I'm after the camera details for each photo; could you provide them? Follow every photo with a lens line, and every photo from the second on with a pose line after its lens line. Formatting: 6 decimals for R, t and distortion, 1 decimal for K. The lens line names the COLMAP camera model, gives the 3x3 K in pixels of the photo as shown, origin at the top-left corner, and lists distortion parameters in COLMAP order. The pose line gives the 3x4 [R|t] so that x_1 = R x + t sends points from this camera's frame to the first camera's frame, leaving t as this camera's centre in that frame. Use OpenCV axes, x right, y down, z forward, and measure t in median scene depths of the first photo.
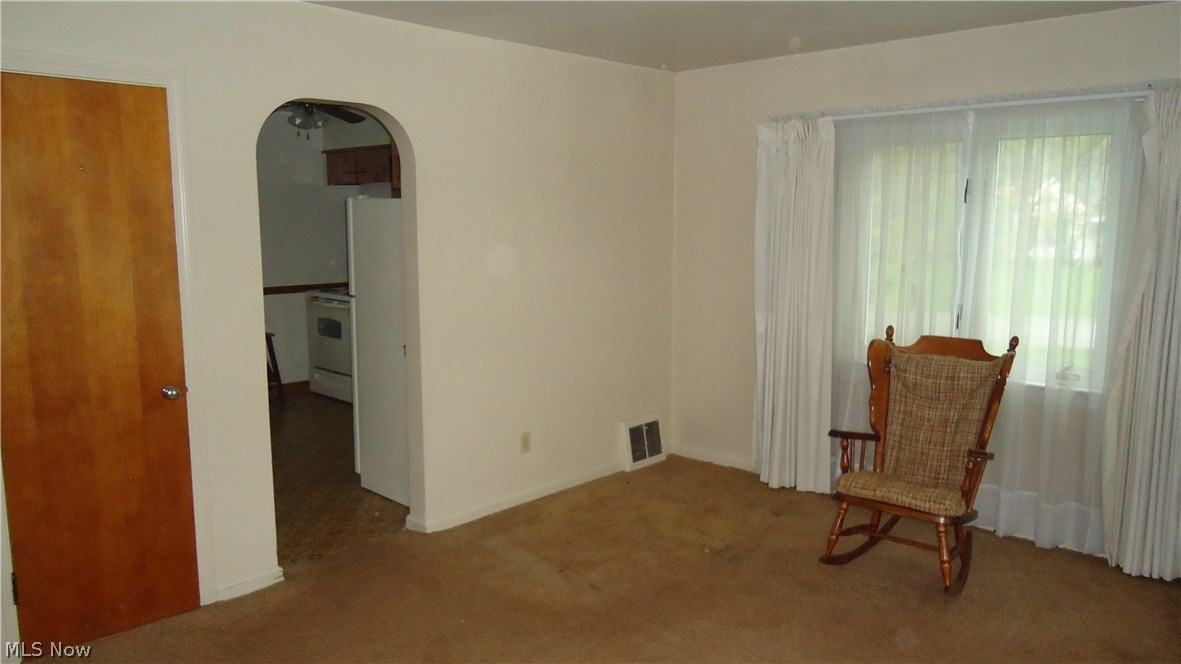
lens RADIAL K [[862.6, 0, 585.8], [0, 862.6, 328.9], [0, 0, 1]] dist [-0.000809, 0.005919]
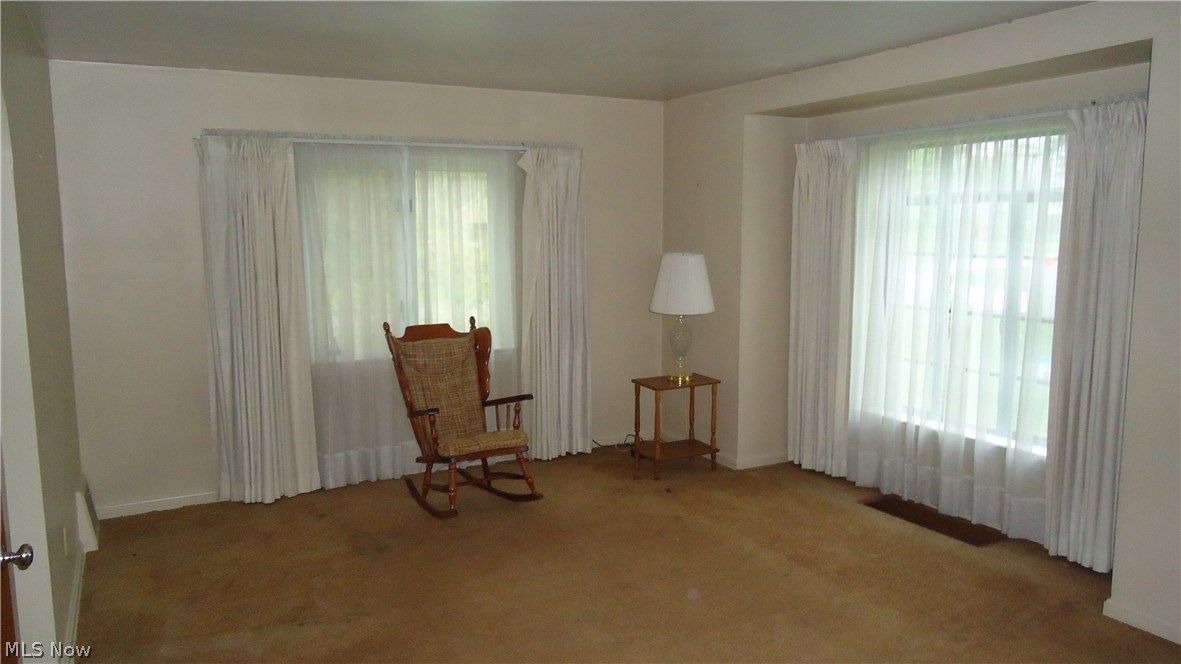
lens RADIAL K [[862.6, 0, 585.8], [0, 862.6, 328.9], [0, 0, 1]] dist [-0.000809, 0.005919]
pose [[0.318161, -0.114368, 0.941113, -0.682312], [0.136336, 0.987898, 0.073962, -0.045743], [-0.938182, 0.104776, 0.329903, 0.357086]]
